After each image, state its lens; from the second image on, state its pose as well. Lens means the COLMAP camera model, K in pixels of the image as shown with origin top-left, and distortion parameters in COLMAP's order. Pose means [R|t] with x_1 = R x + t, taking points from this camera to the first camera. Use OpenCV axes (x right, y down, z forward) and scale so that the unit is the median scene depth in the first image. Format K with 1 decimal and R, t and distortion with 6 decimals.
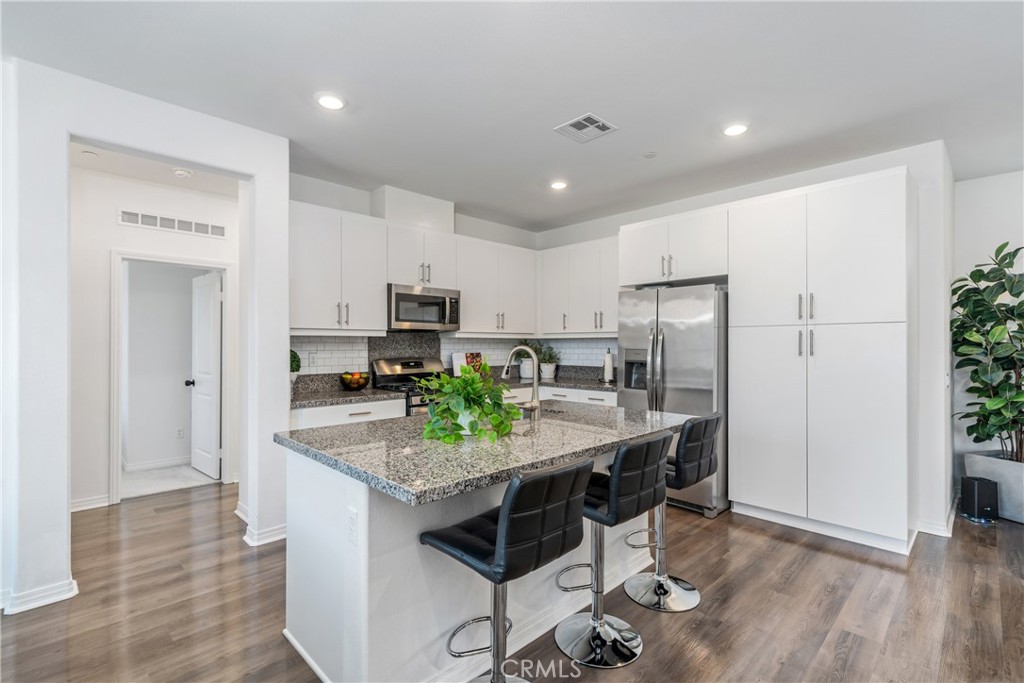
lens RADIAL K [[473.9, 0, 512.0], [0, 473.9, 341.5], [0, 0, 1]] dist [0.002678, 0.000063]
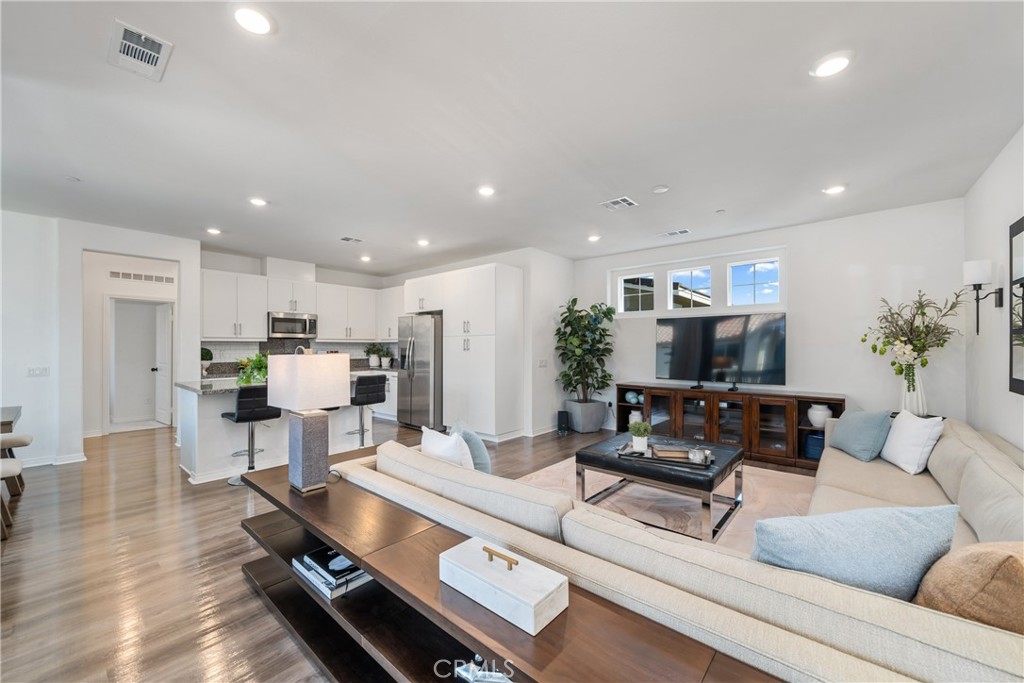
lens RADIAL K [[406.9, 0, 504.6], [0, 406.9, 343.7], [0, 0, 1]] dist [-0.001106, -0.000179]
pose [[0.997079, -0.000311, 0.076373, 0.505732], [0.000505, 0.999997, -0.002511, 0.002449], [-0.076372, 0.002542, 0.997076, -0.594689]]
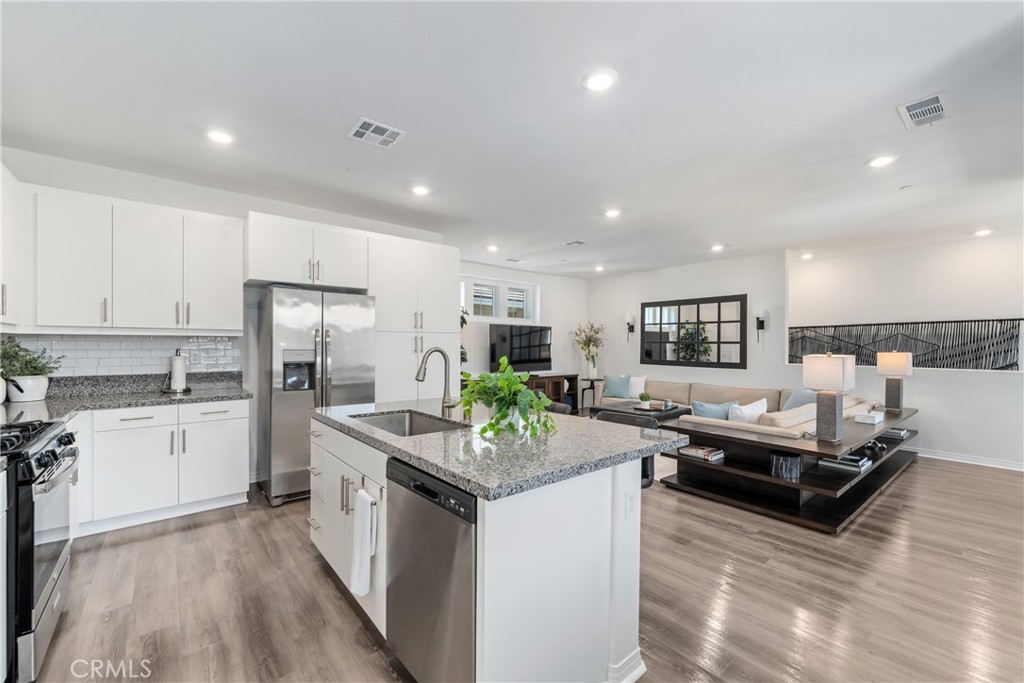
lens RADIAL K [[417.7, 0, 511.2], [0, 417.7, 344.2], [0, 0, 1]] dist [-0.000575, 0.000174]
pose [[0.078077, 0.001526, 0.996946, -0.536193], [-0.010528, 0.999944, -0.000706, 0.000173], [-0.996892, -0.010441, 0.078089, 0.467687]]
